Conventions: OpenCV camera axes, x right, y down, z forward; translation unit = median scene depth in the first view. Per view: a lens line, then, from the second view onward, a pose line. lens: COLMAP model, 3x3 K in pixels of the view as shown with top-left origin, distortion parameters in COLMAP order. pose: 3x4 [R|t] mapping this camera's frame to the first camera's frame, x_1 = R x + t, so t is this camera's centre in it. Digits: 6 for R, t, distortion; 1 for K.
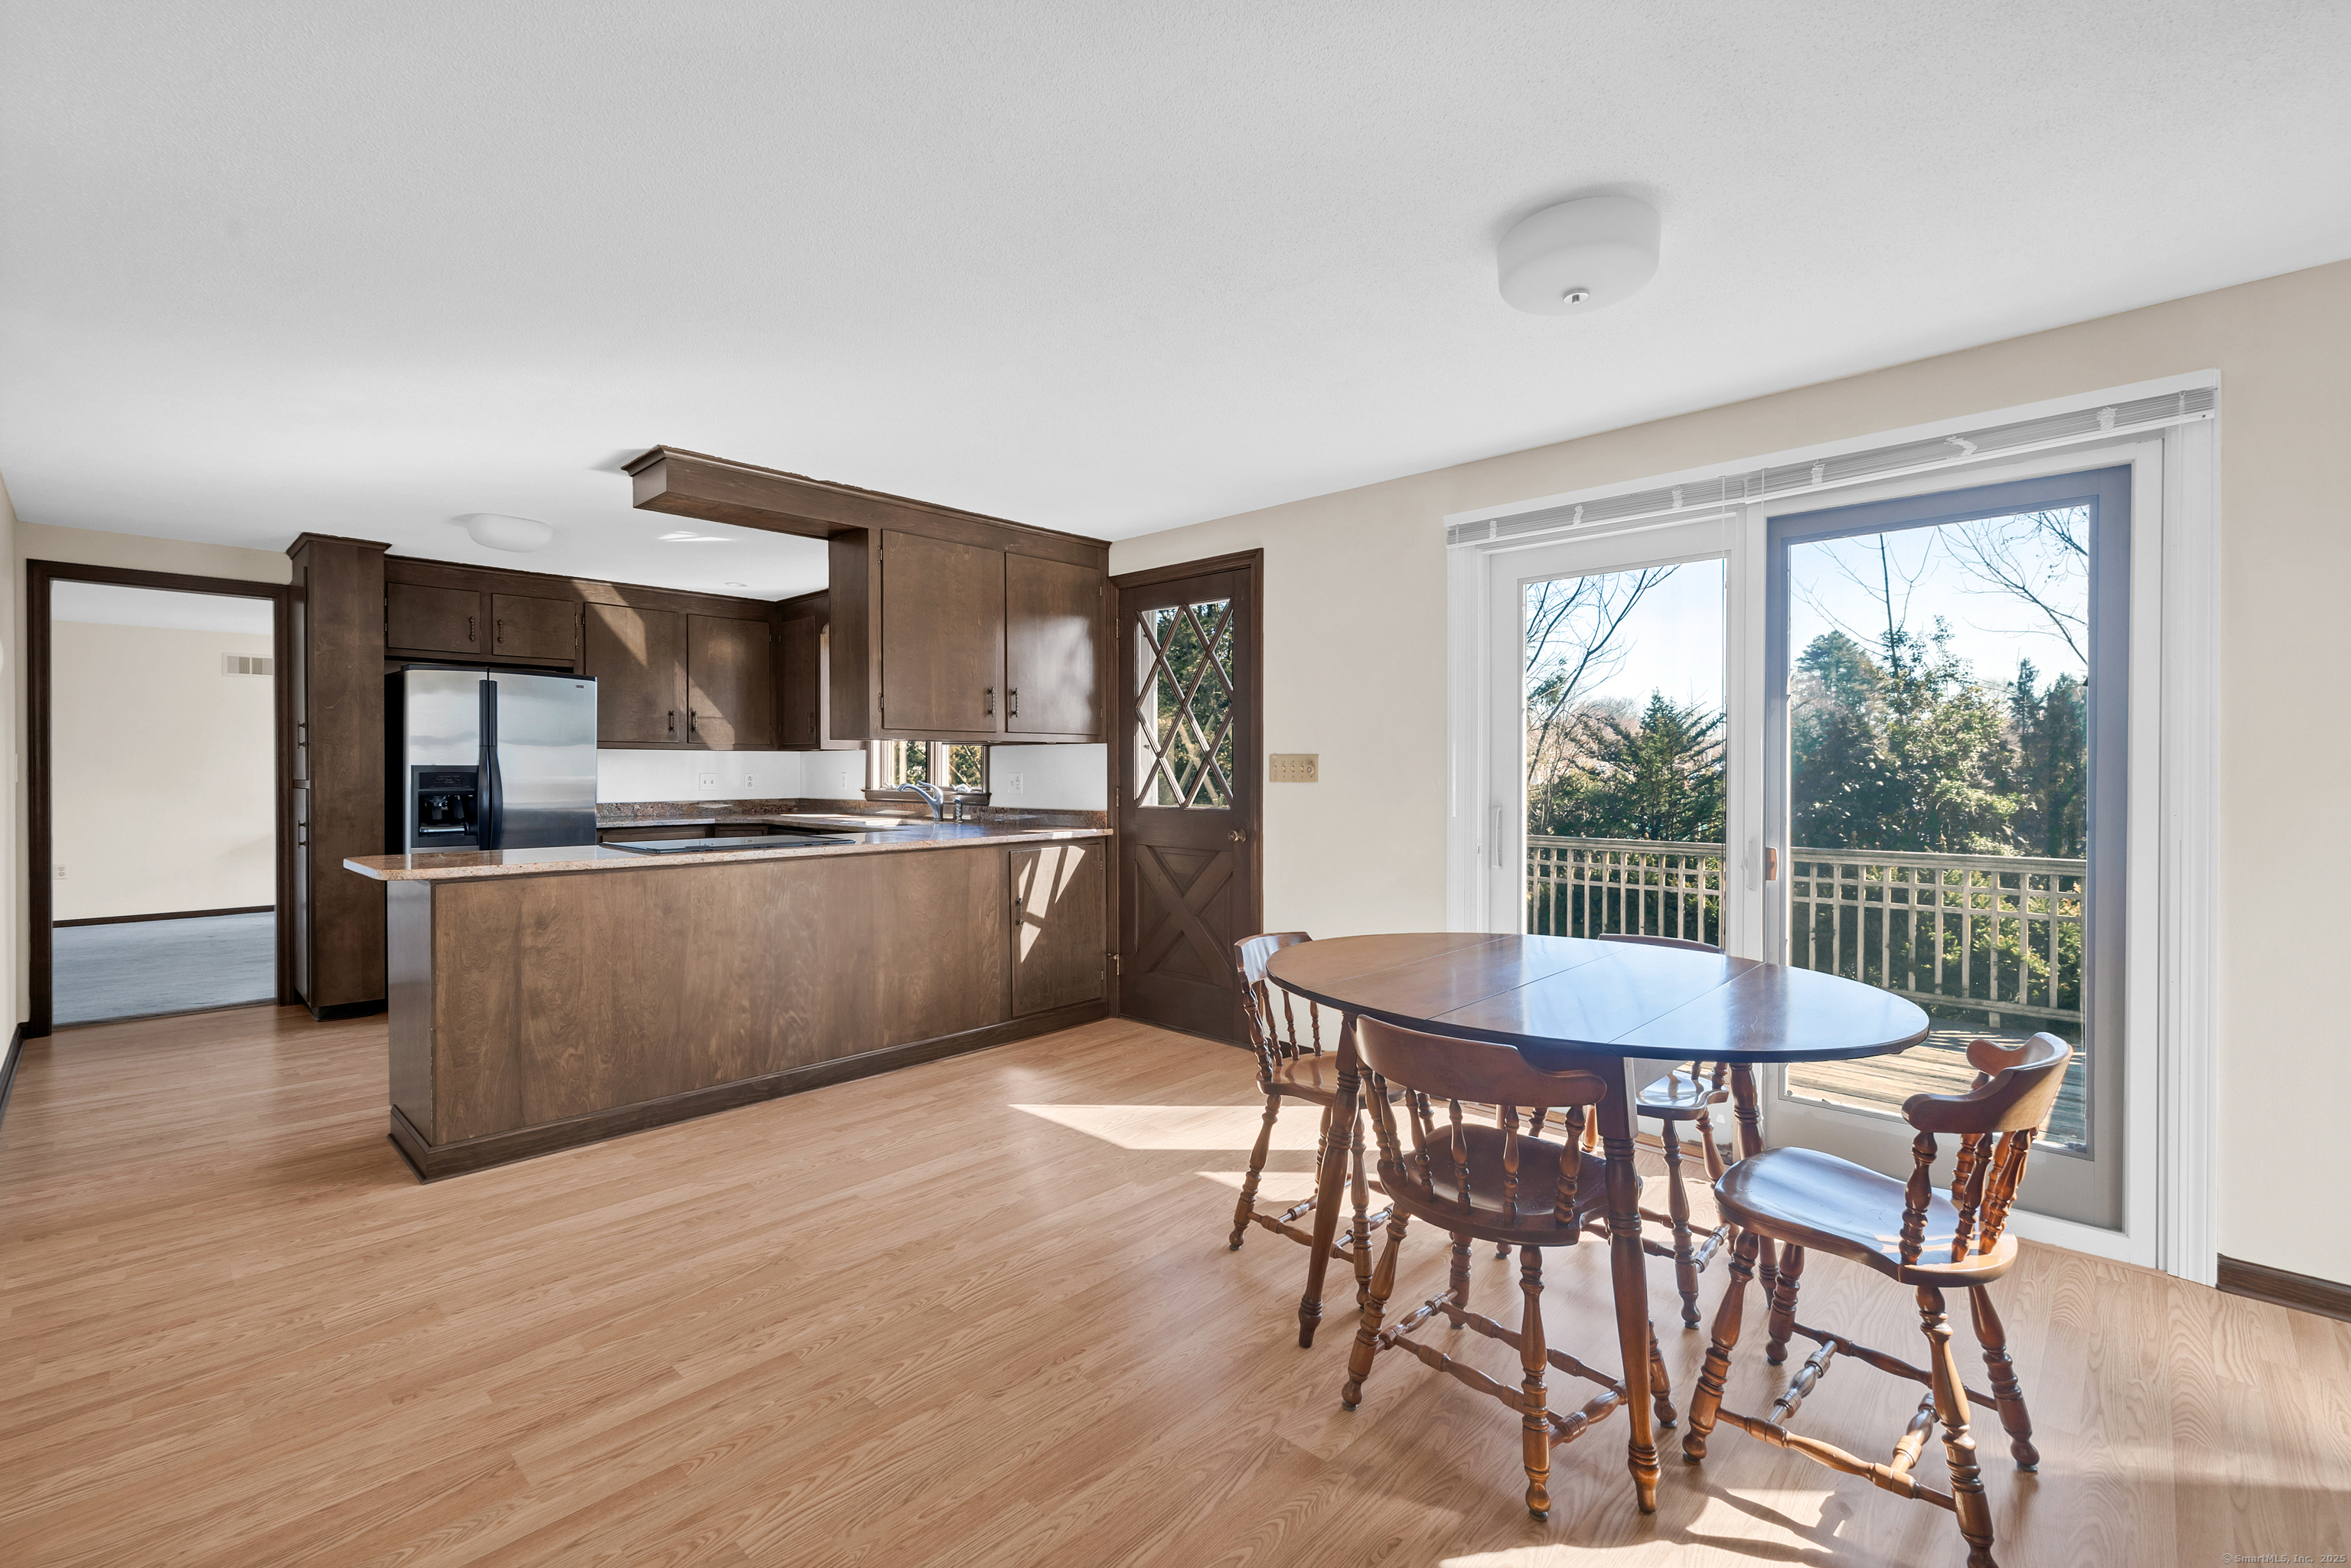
lens RADIAL K [[1022.2, 0, 1158.2], [0, 1022.2, 774.9], [0, 0, 1]] dist [-0.001188, -0.000663]
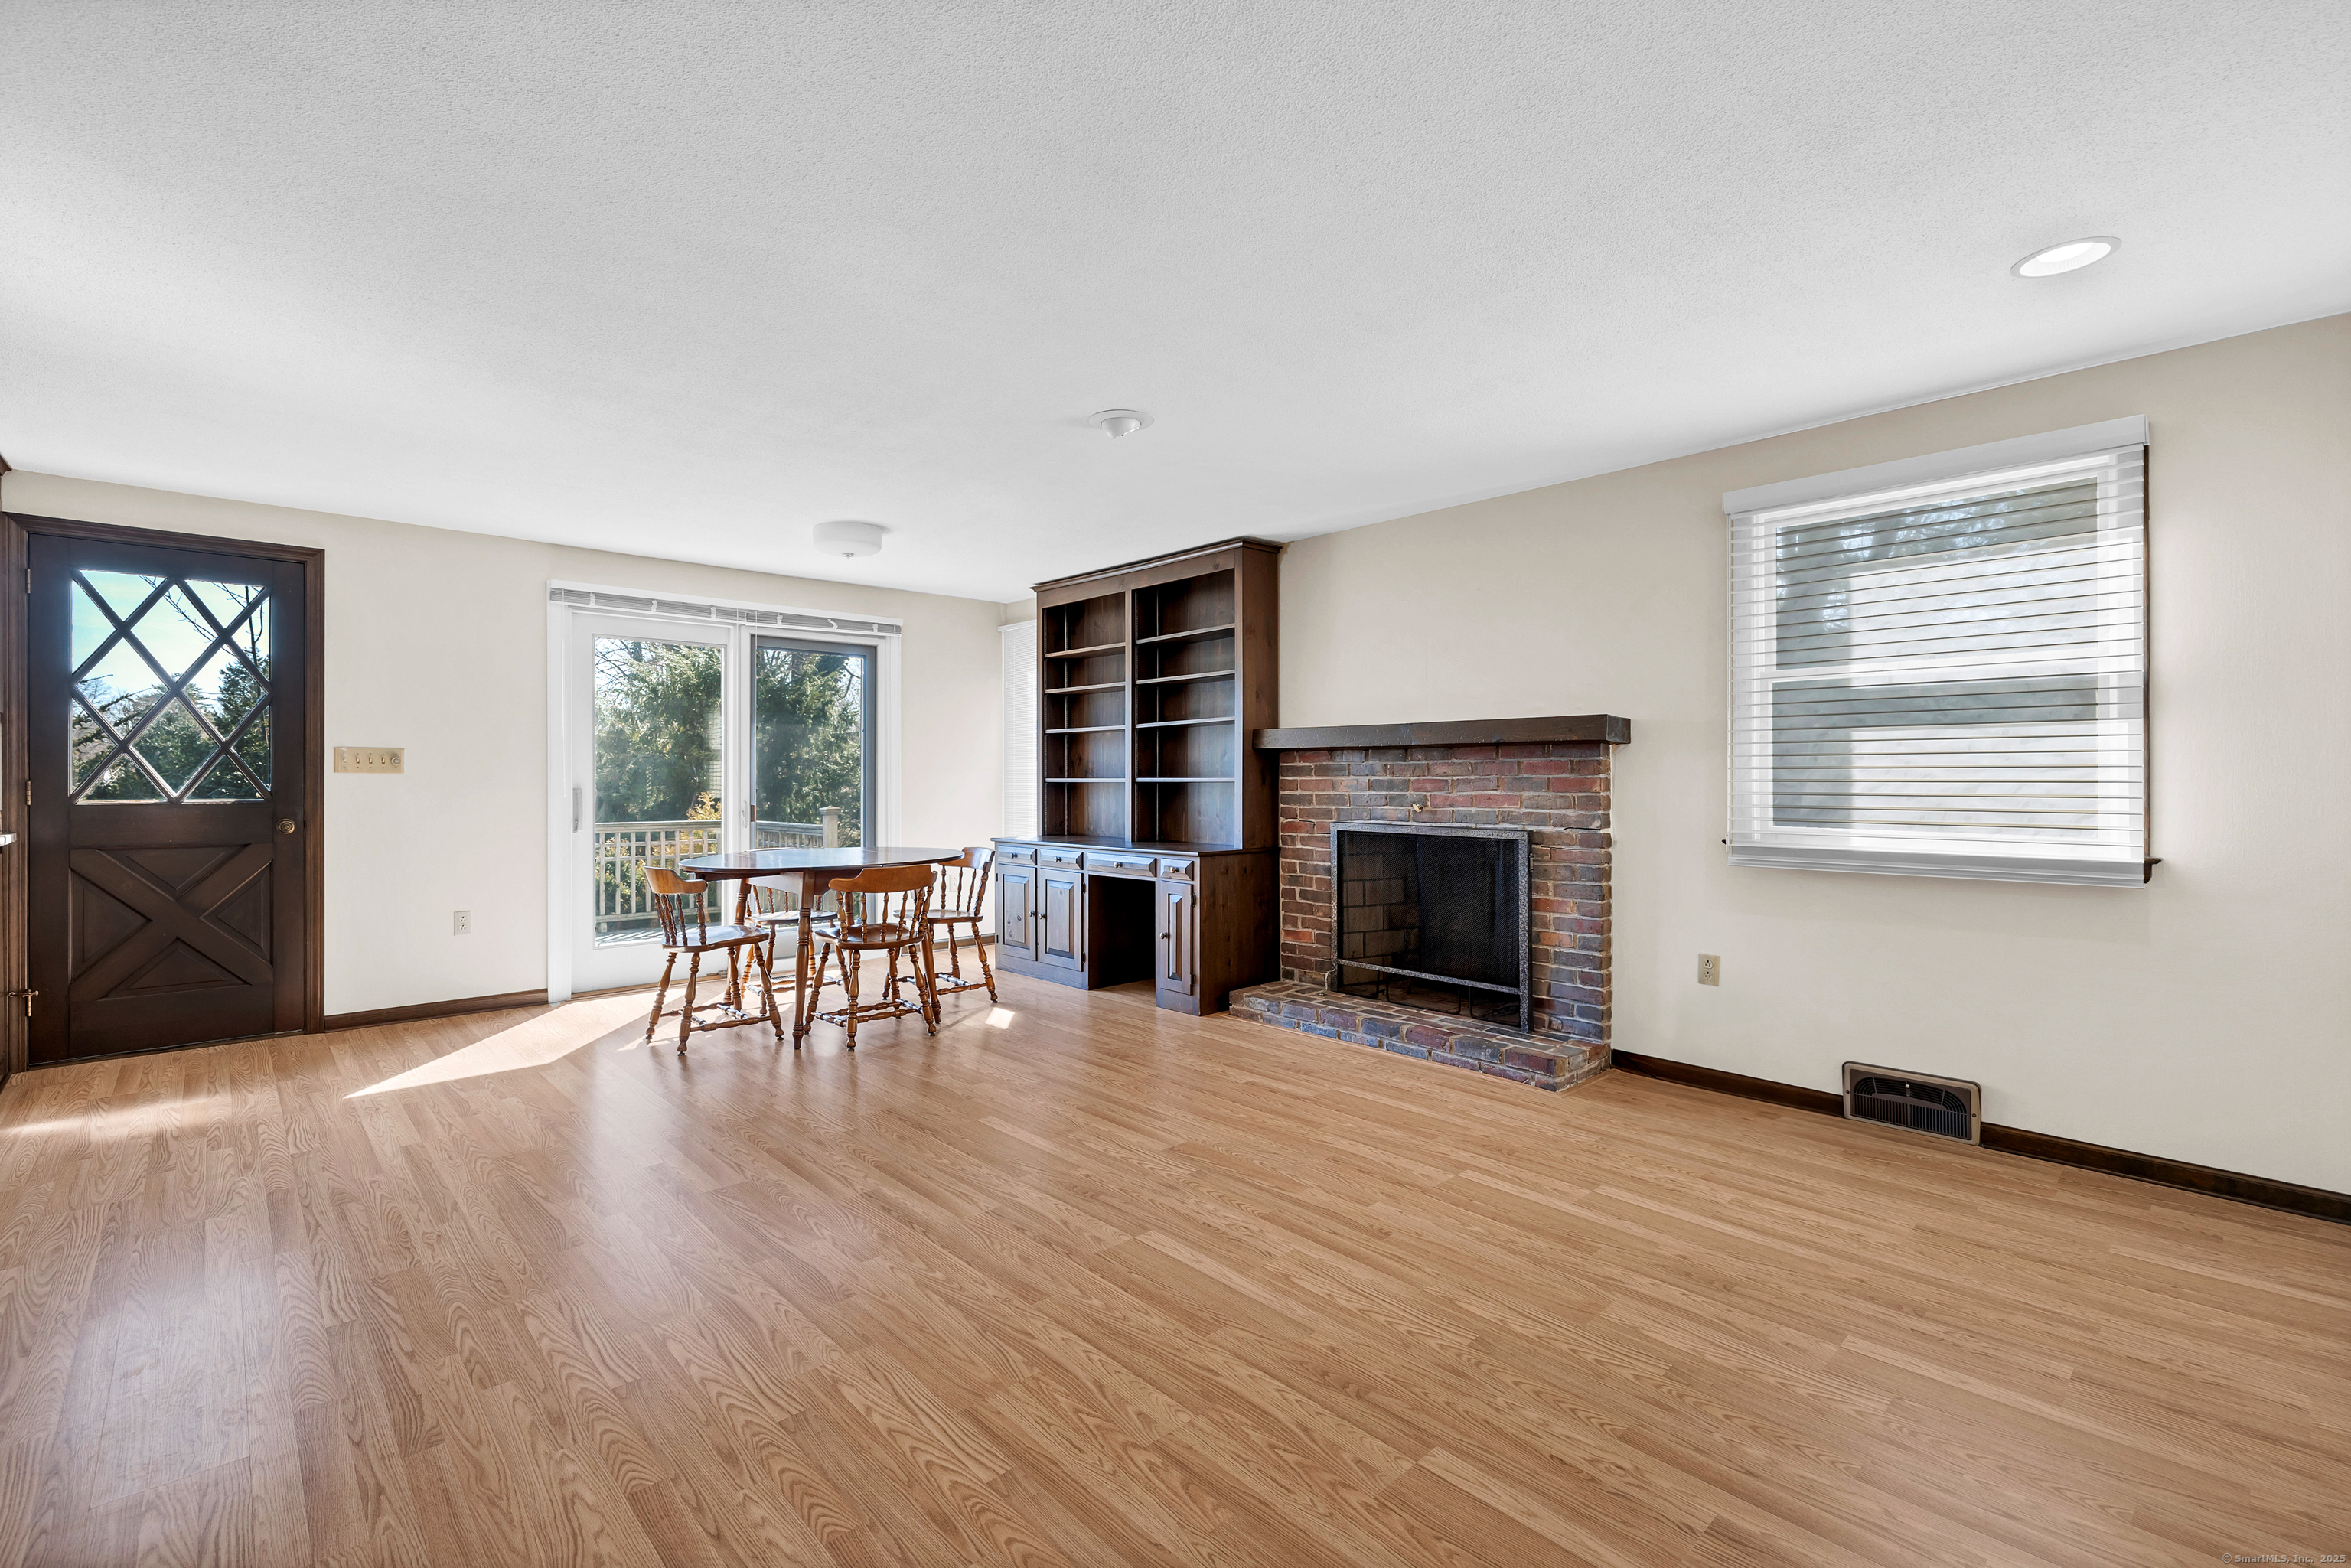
lens RADIAL K [[1022.2, 0, 1137.2], [0, 1022.2, 787.6], [0, 0, 1]] dist [-0.001188, -0.000663]
pose [[0.075304, -0.011122, 0.997099, -0.852588], [0.001856, 0.999938, 0.011014, 0.011742], [-0.997159, 0.001022, 0.075320, 0.087687]]
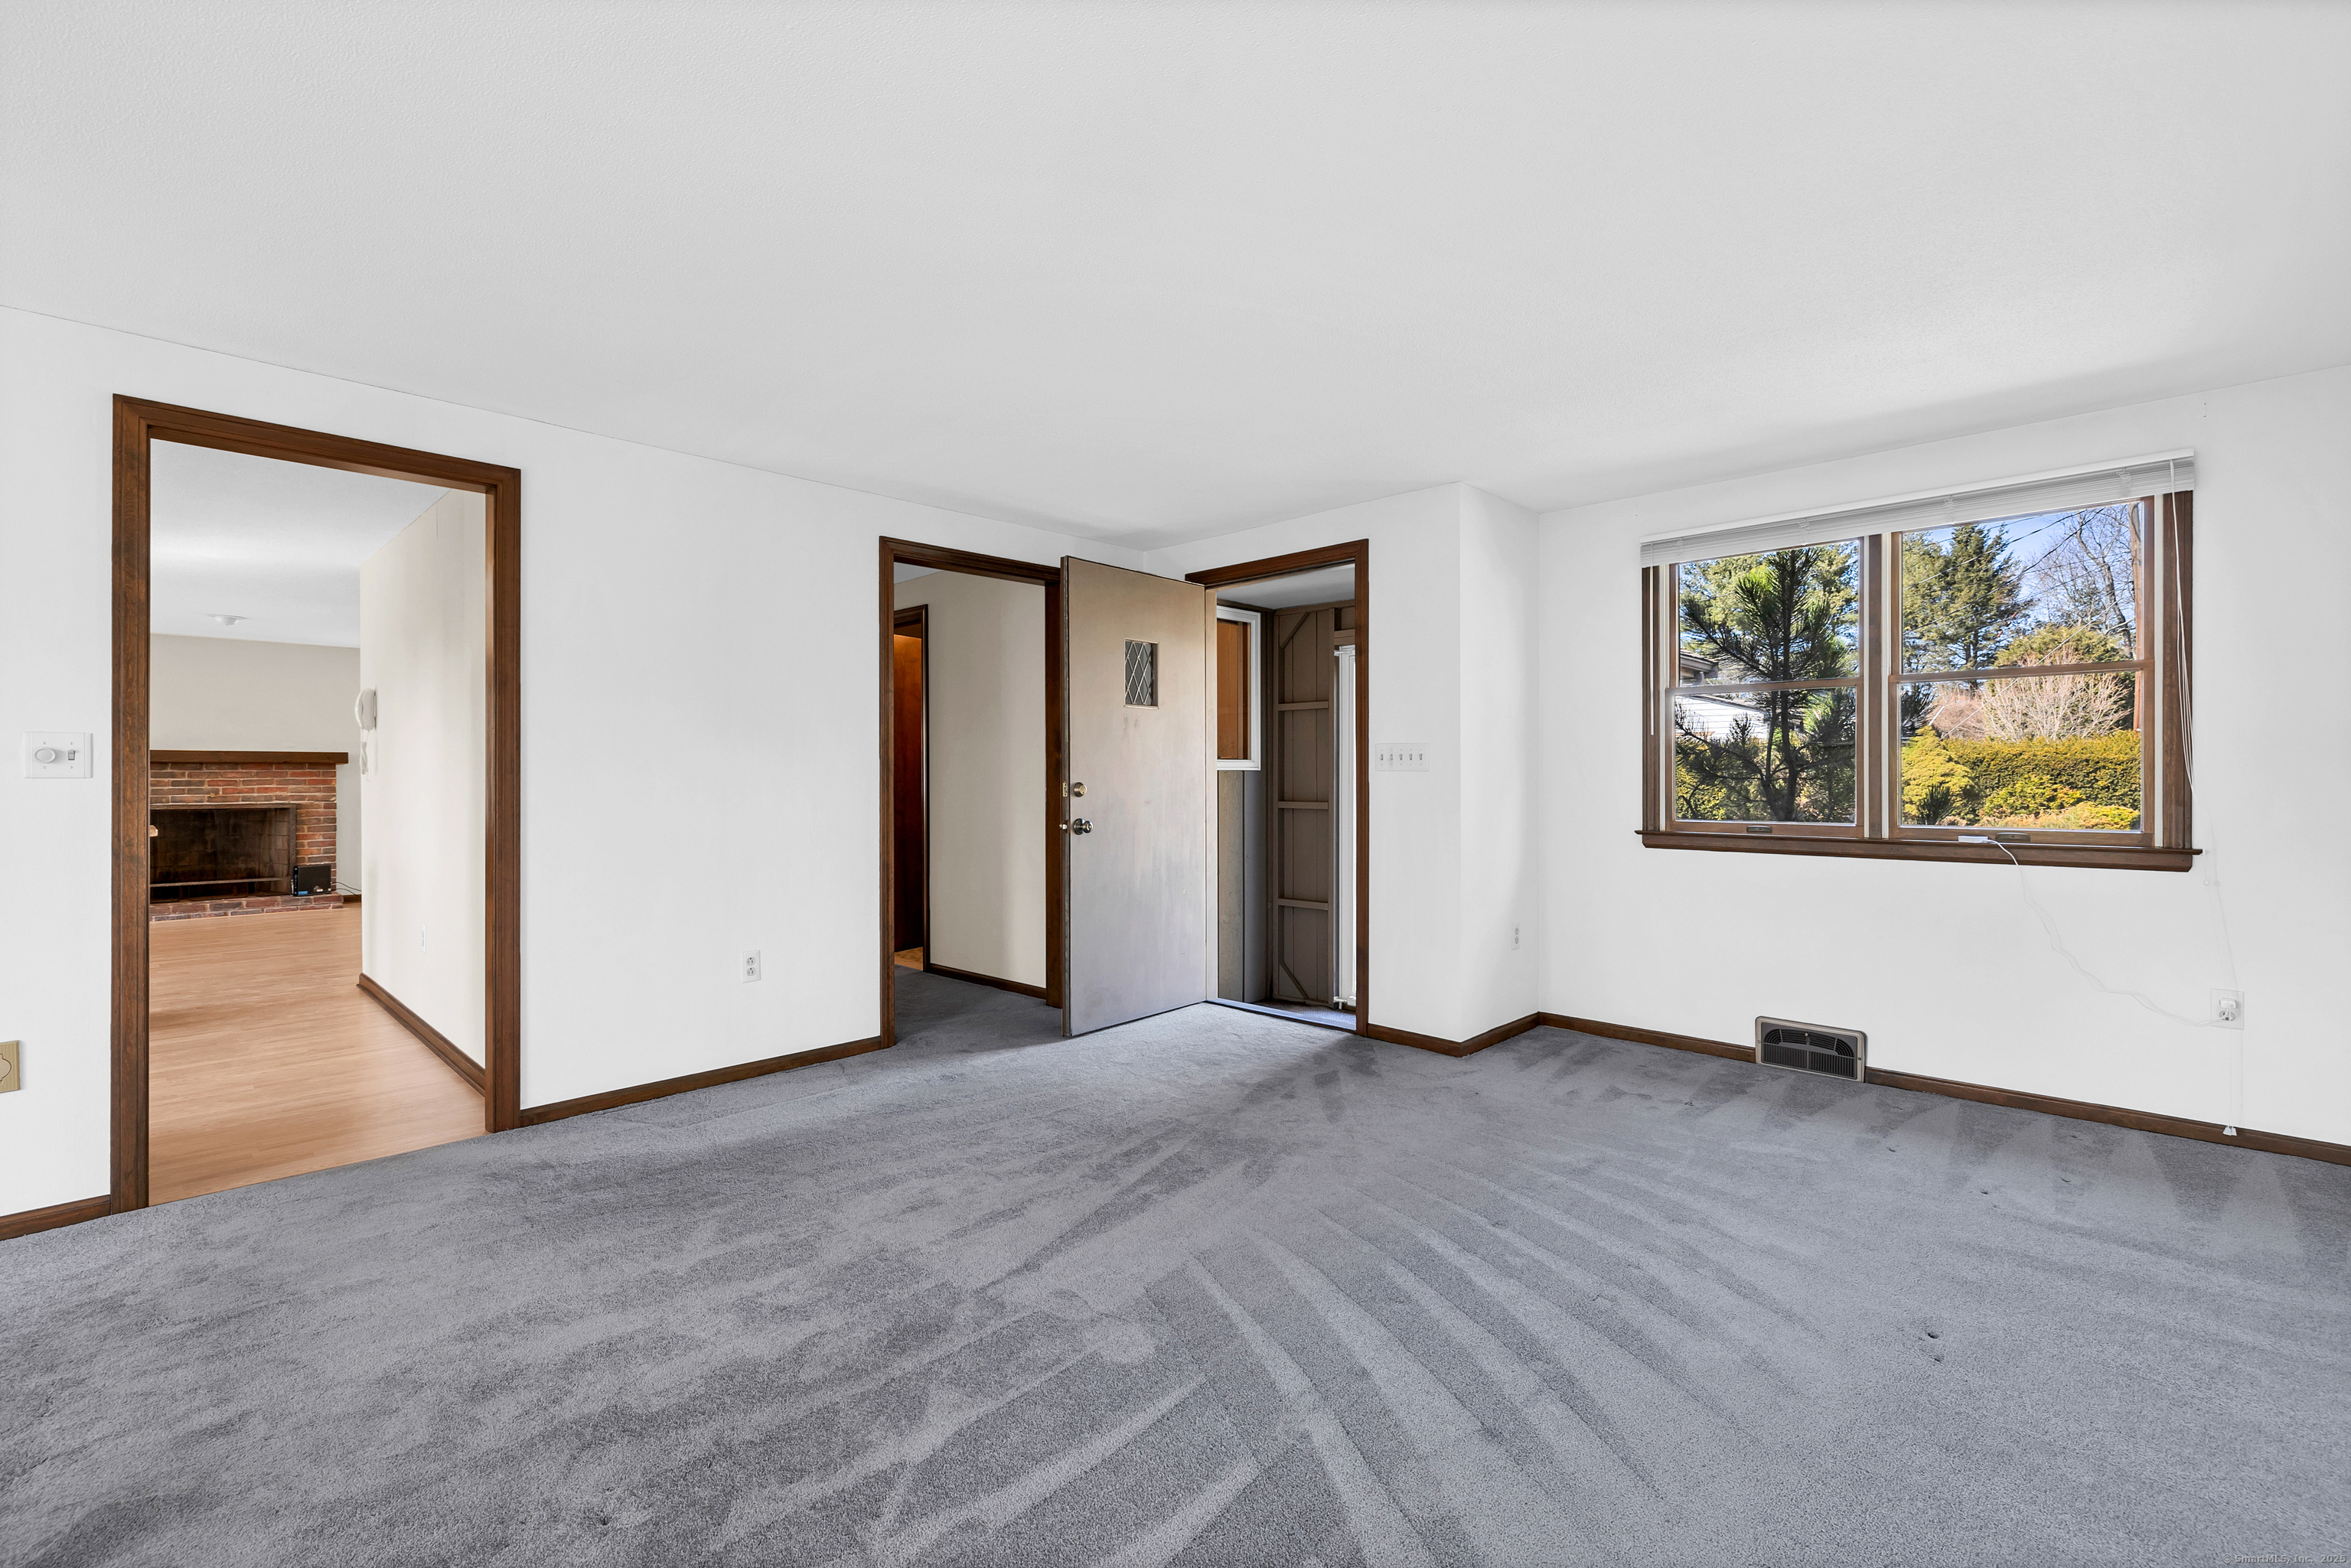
lens RADIAL K [[1022.2, 0, 1178.0], [0, 1022.2, 764.2], [0, 0, 1]] dist [-0.001188, -0.000663]
pose [[-0.999994, 0.001346, -0.003149, -1.607312], [0.001367, 0.999976, -0.006723, 0.001593], [0.003140, -0.006727, -0.999972, 1.764930]]
